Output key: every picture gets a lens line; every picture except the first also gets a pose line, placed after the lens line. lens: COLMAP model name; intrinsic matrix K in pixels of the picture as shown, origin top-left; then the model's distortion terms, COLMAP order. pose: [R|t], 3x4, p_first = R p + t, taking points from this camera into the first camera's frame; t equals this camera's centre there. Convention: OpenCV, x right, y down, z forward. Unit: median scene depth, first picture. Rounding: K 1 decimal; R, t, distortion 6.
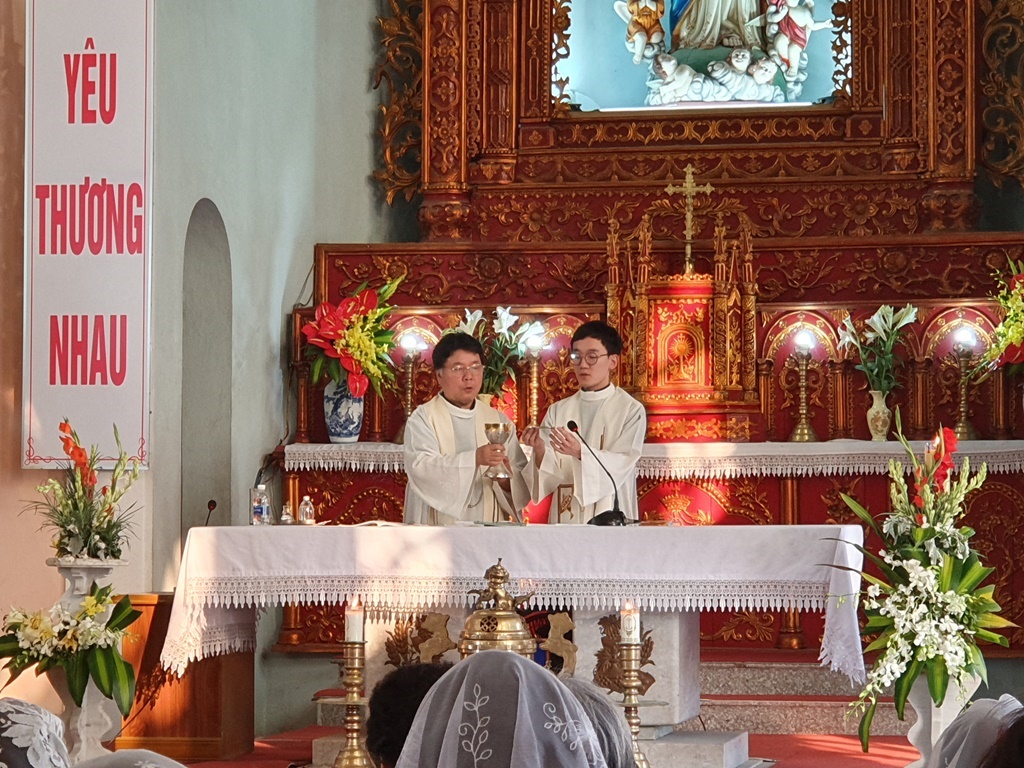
lens RADIAL K [[3505.1, 0, 486.9], [0, 3505.1, 382.1], [0, 0, 1]] dist [-0.194993, 14.940122]
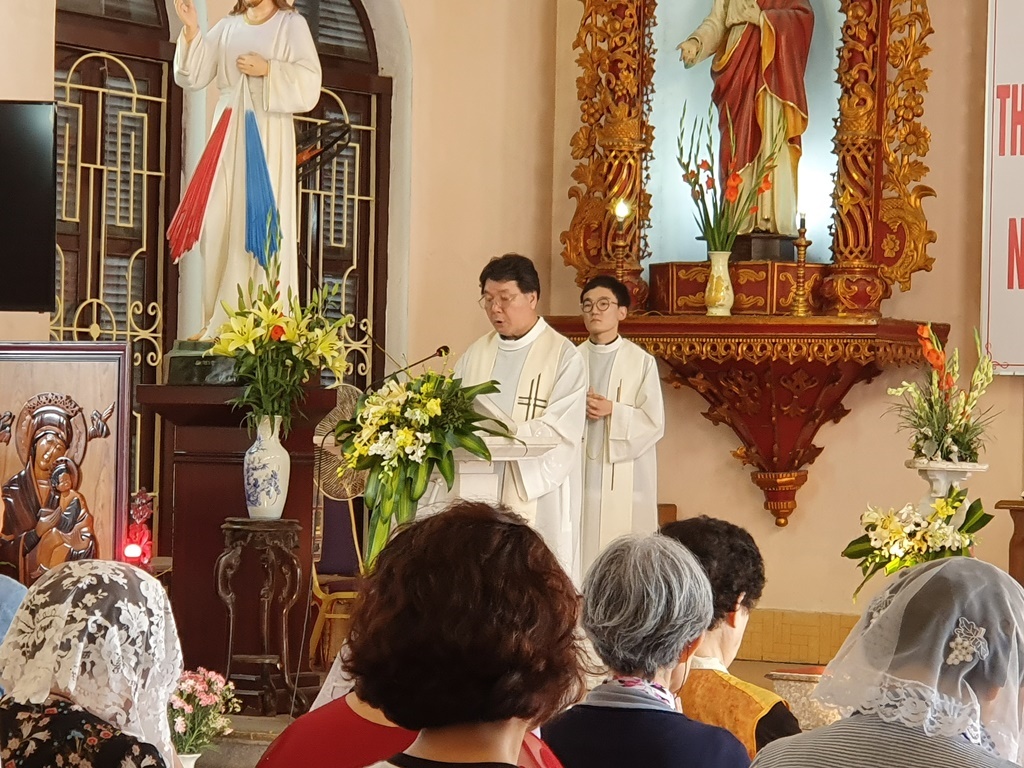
lens RADIAL K [[3978.7, 0, 466.0], [0, 3978.7, 381.3], [0, 0, 1]] dist [-0.394180, 23.044375]
pose [[0.925076, 0.012120, -0.379589, 0.145195], [-0.003766, 0.999734, 0.022742, 0.001537], [0.379764, -0.019609, 0.924876, -0.078583]]
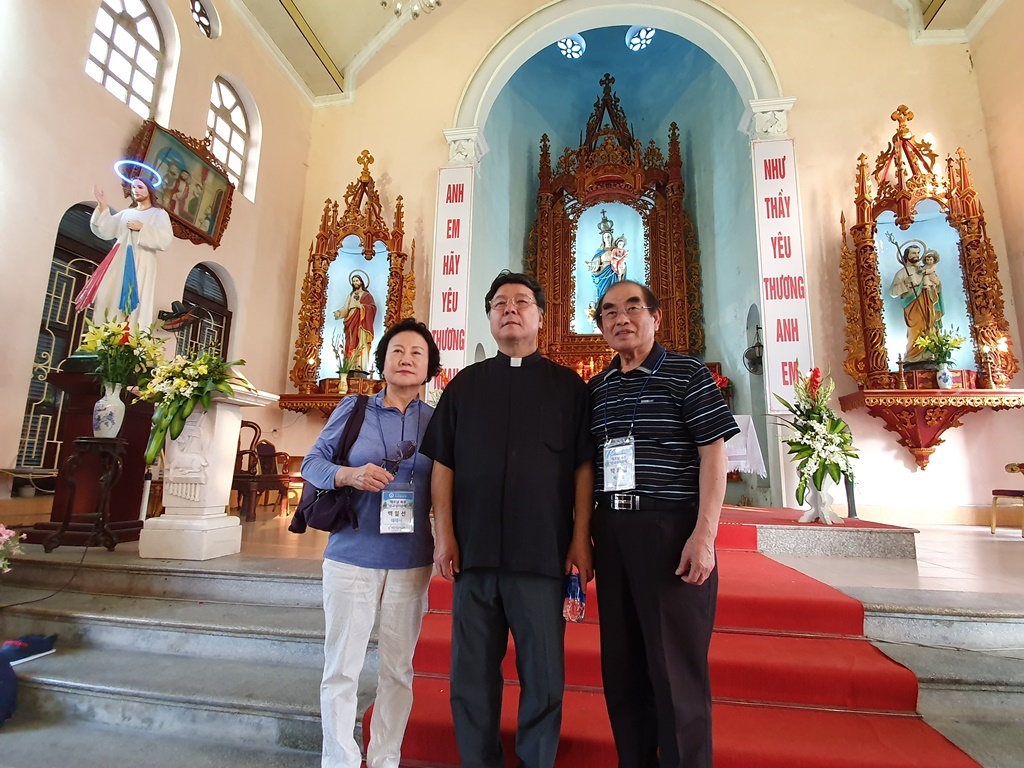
lens RADIAL K [[526.3, 0, 512.0], [0, 526.3, 384.0], [0, 0, 1]] dist [0.027275, -0.018540]
pose [[0.999527, 0.020571, 0.022846, -0.058553], [-0.017436, 0.991380, -0.129851, 0.053584], [-0.025320, 0.129392, 0.991270, 0.471027]]
